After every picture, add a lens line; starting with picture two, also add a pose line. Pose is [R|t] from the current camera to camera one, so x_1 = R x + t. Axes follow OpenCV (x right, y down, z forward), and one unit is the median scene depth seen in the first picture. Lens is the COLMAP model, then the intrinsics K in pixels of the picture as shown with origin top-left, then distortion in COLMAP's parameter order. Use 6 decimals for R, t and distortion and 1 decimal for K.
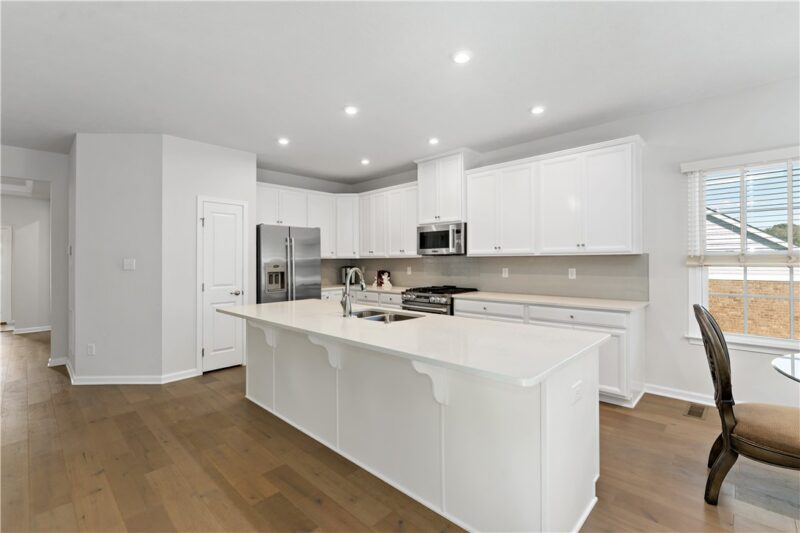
lens RADIAL K [[359.8, 0, 405.3], [0, 359.8, 258.8], [0, 0, 1]] dist [-0.003117, -0.001152]
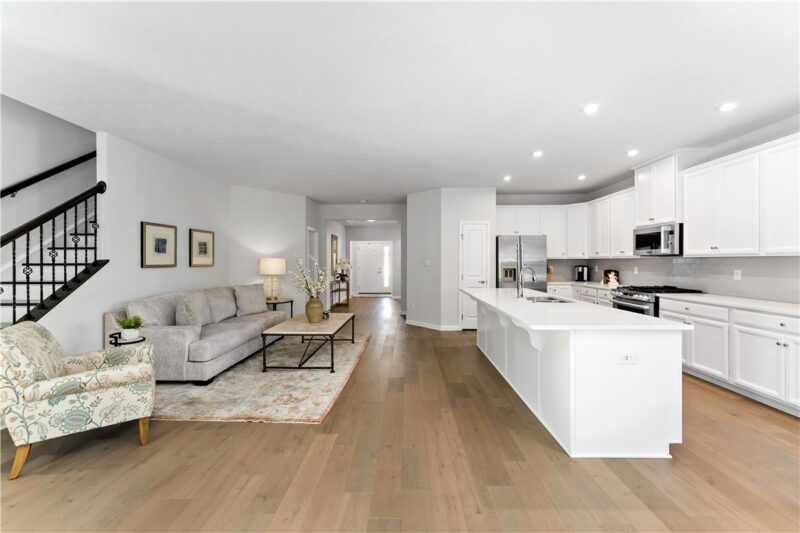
lens RADIAL K [[322.5, 0, 401.8], [0, 322.5, 263.9], [0, 0, 1]] dist [-0.003619, 0.000475]
pose [[0.673993, 0.010756, -0.738659, 0.303888], [0.001557, 0.999871, 0.015981, -0.003061], [0.738736, -0.011921, 0.673890, -0.172018]]
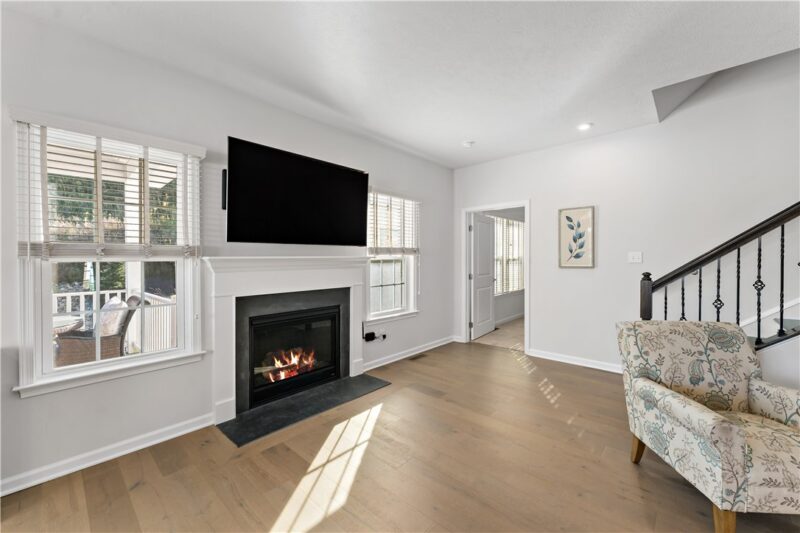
lens RADIAL K [[322.5, 0, 400.3], [0, 322.5, 258.1], [0, 0, 1]] dist [-0.003619, 0.000475]
pose [[-0.999680, 0.019987, -0.015527, -0.033660], [0.020152, 0.999742, -0.010518, 0.005119], [0.015313, -0.010828, -0.999824, 0.172511]]
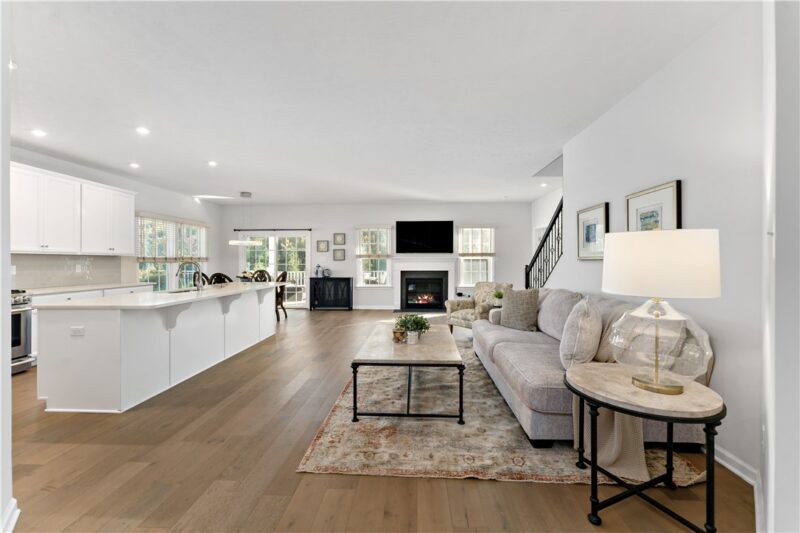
lens RADIAL K [[322.5, 0, 402.3], [0, 322.5, 265.2], [0, 0, 1]] dist [-0.003619, 0.000475]
pose [[-0.653490, 0.001610, 0.756933, -1.103777], [0.004657, 0.999987, 0.001894, 0.028042], [-0.756921, 0.004763, -0.653490, 0.753068]]
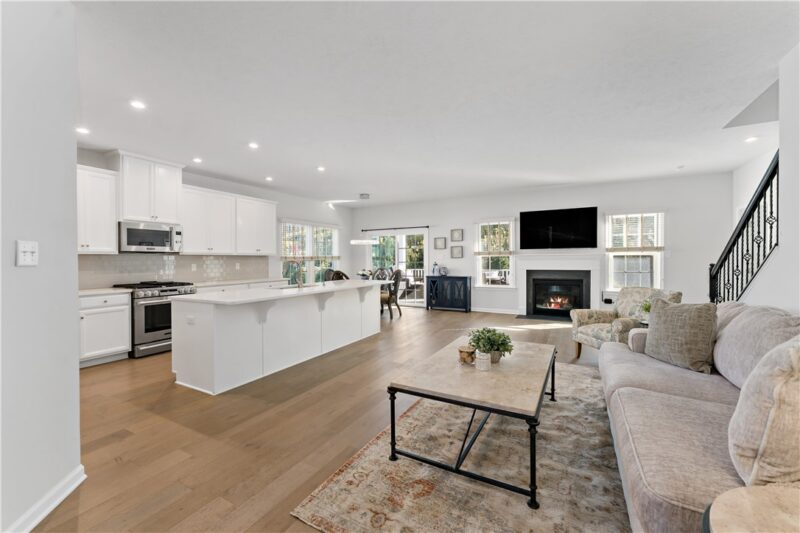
lens RADIAL K [[322.5, 0, 401.3], [0, 322.5, 263.6], [0, 0, 1]] dist [-0.003619, 0.000475]
pose [[-0.260001, -0.001689, 0.965607, -1.064830], [0.005385, 0.999980, 0.003199, 0.024915], [-0.965593, 0.006032, -0.259986, 0.561583]]
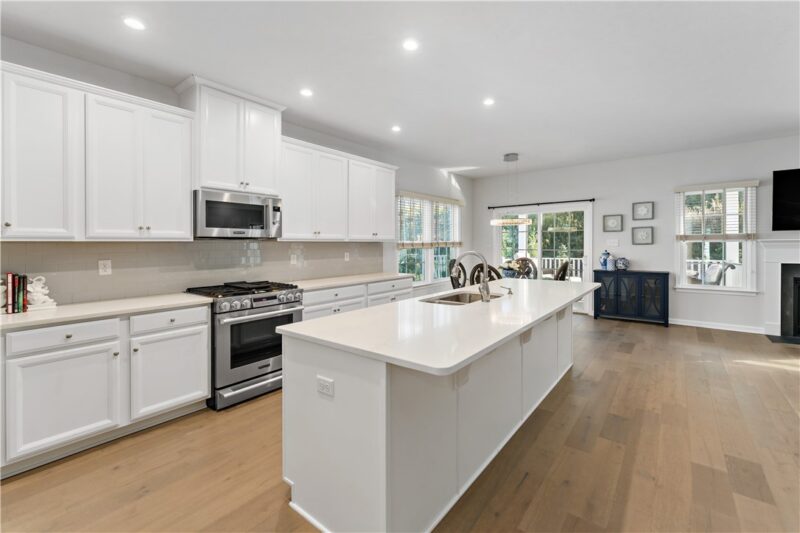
lens RADIAL K [[340.8, 0, 423.0], [0, 340.8, 246.4], [0, 0, 1]] dist [0.001100, -0.000461]
pose [[-0.114356, 0.004272, 0.993431, -0.627361], [0.005262, 0.999979, -0.003694, 0.010157], [-0.993426, 0.004805, -0.114376, 0.760739]]
